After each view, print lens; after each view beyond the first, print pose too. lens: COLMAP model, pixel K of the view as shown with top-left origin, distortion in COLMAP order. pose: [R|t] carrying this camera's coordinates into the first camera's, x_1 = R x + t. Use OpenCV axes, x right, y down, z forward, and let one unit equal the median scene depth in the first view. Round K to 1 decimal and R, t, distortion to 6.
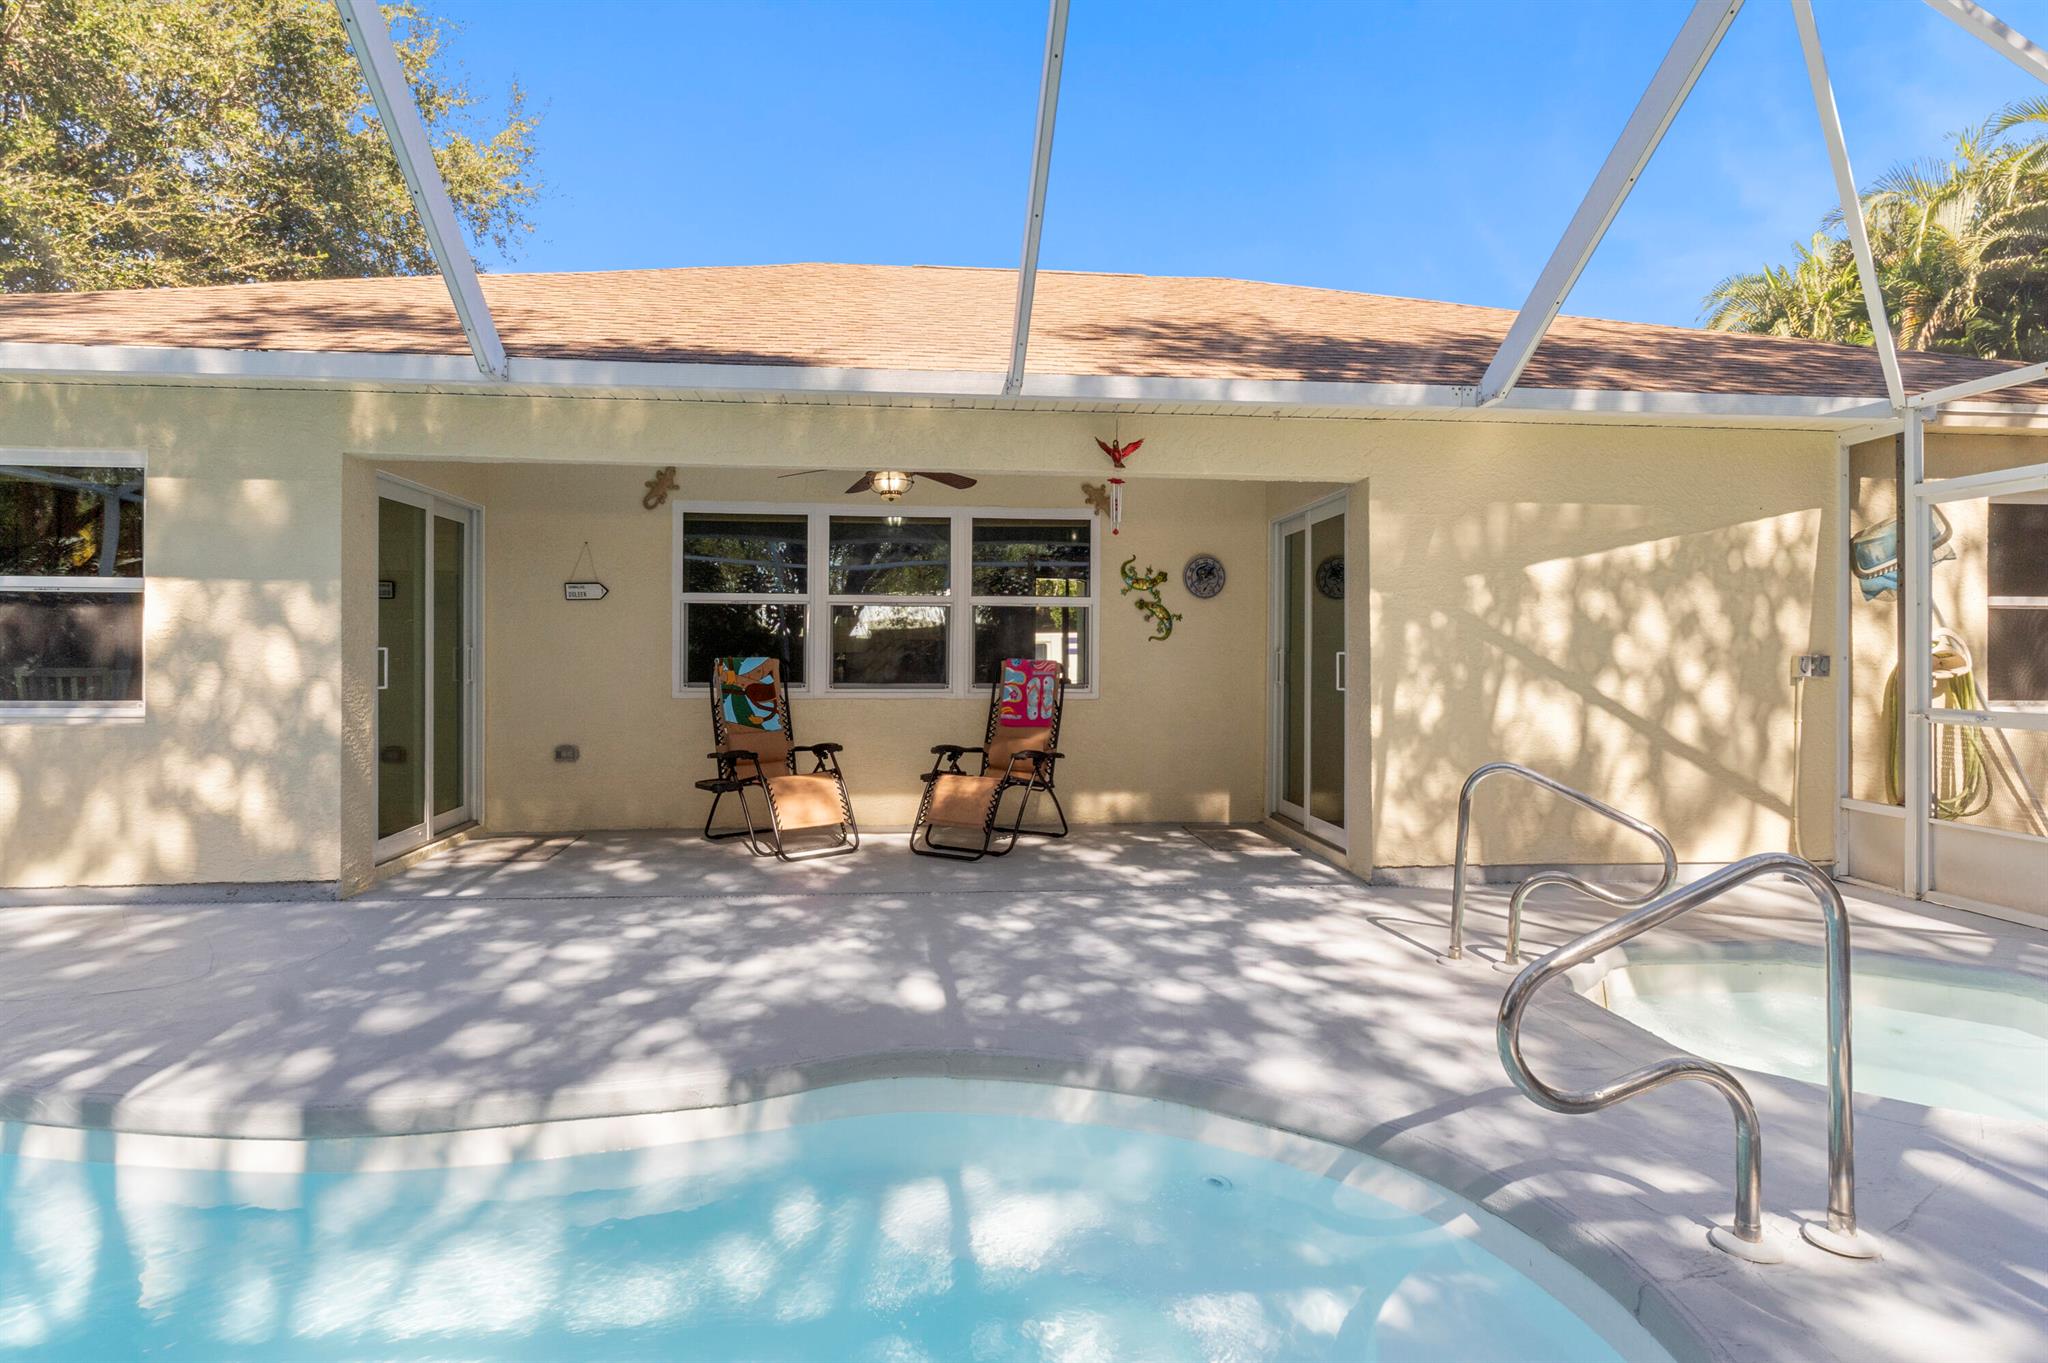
lens RADIAL K [[1165.2, 0, 974.2], [0, 1165.2, 659.9], [0, 0, 1]] dist [-0.005200, 0.000926]
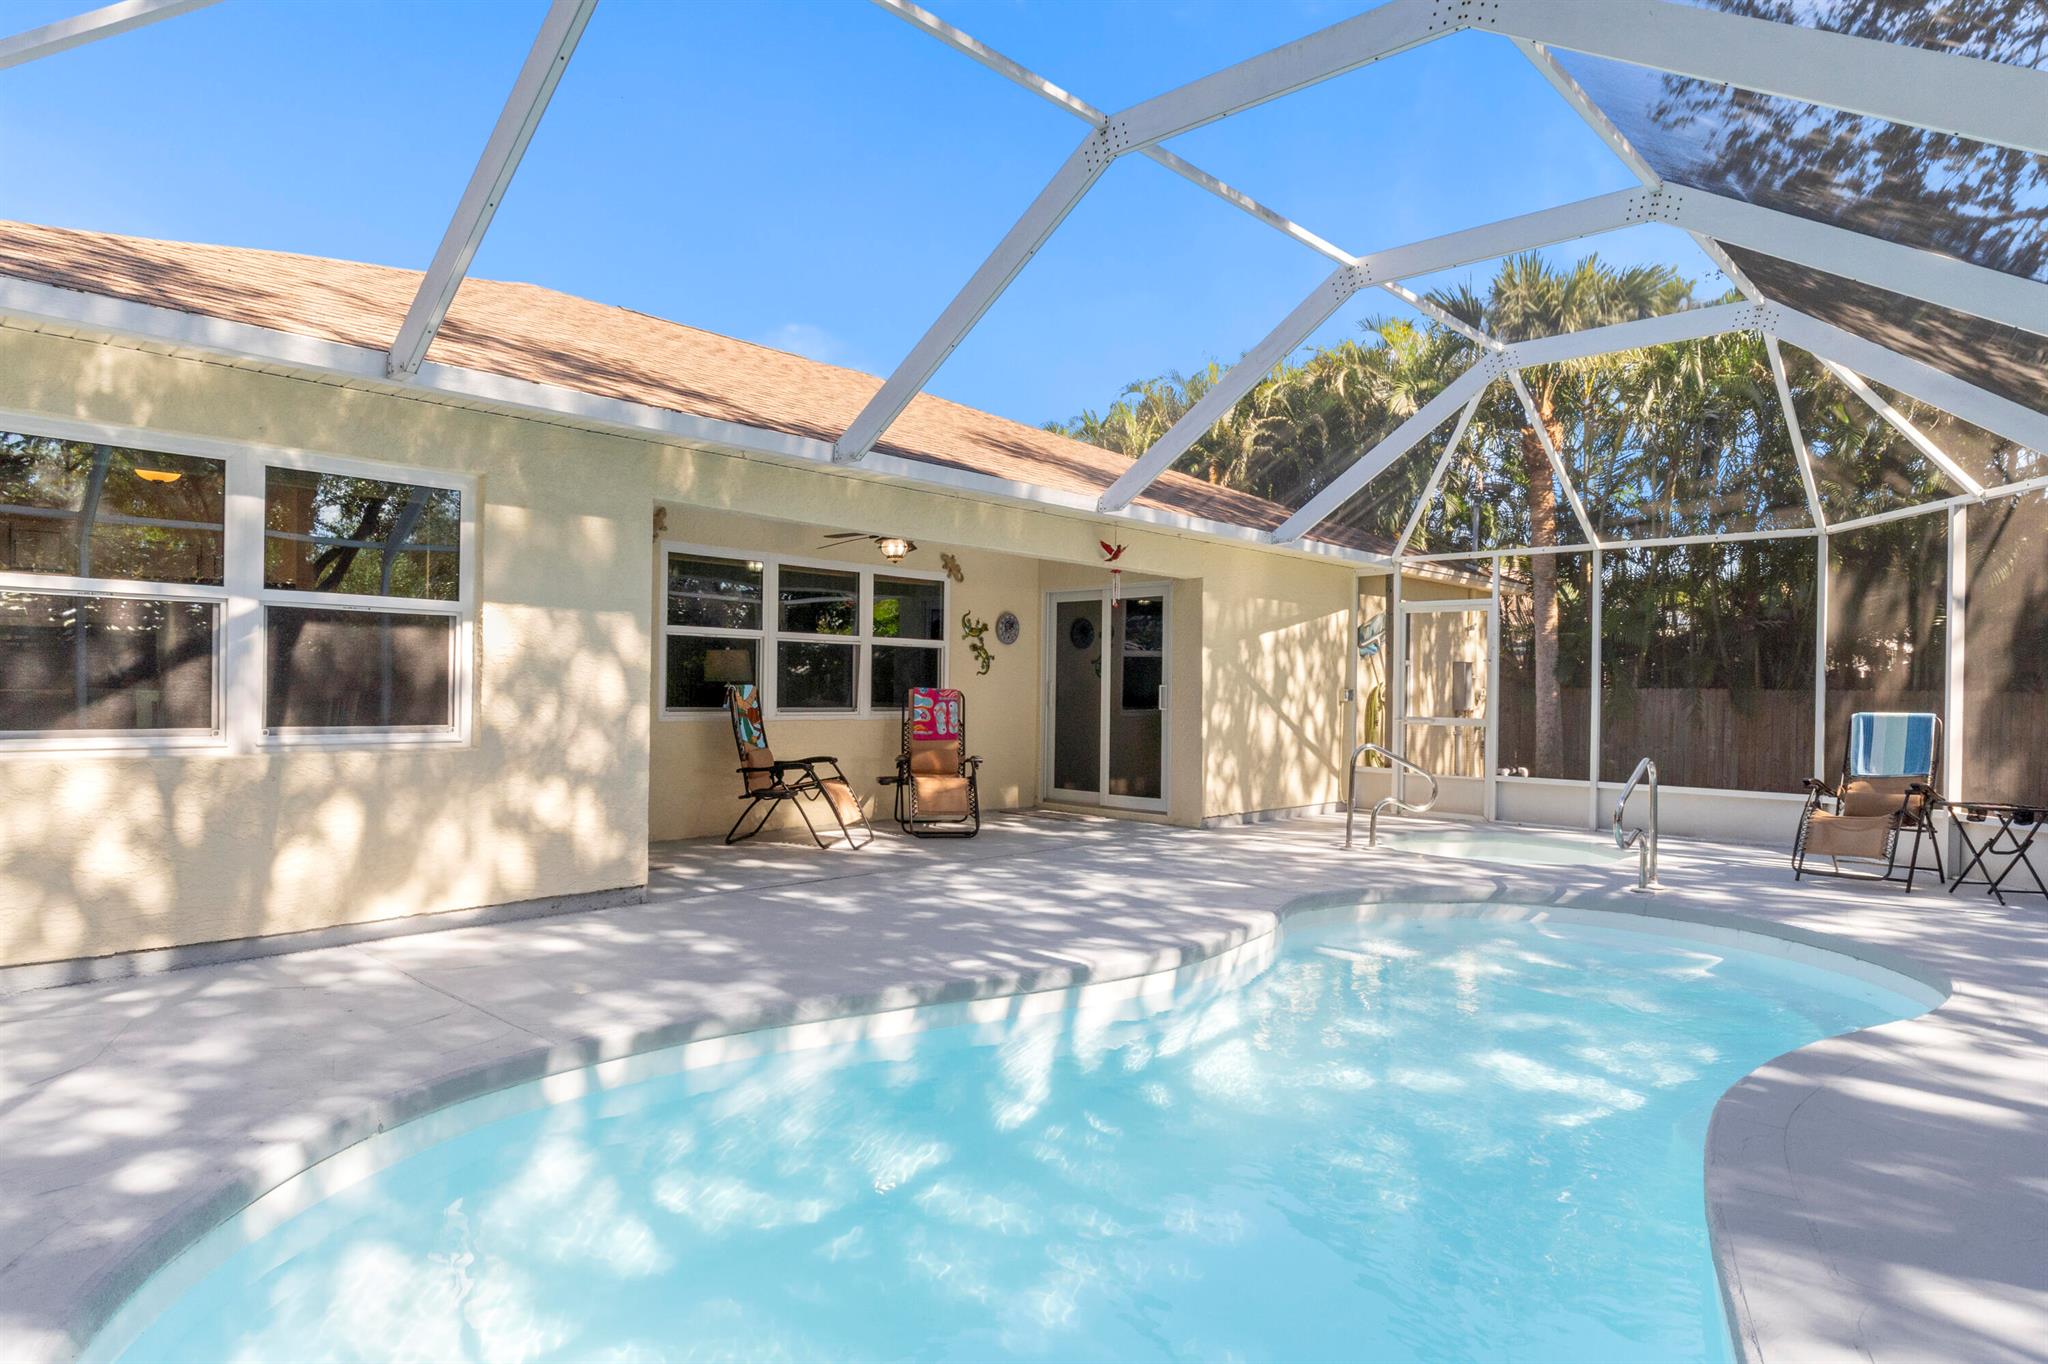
lens RADIAL K [[1165.2, 0, 1039.5], [0, 1165.2, 688.3], [0, 0, 1]] dist [-0.005200, 0.000926]
pose [[0.755519, 0.007071, 0.655089, -0.884206], [-0.007160, 0.999971, -0.002536, 0.002316], [-0.655088, -0.002774, 0.755548, -0.070587]]
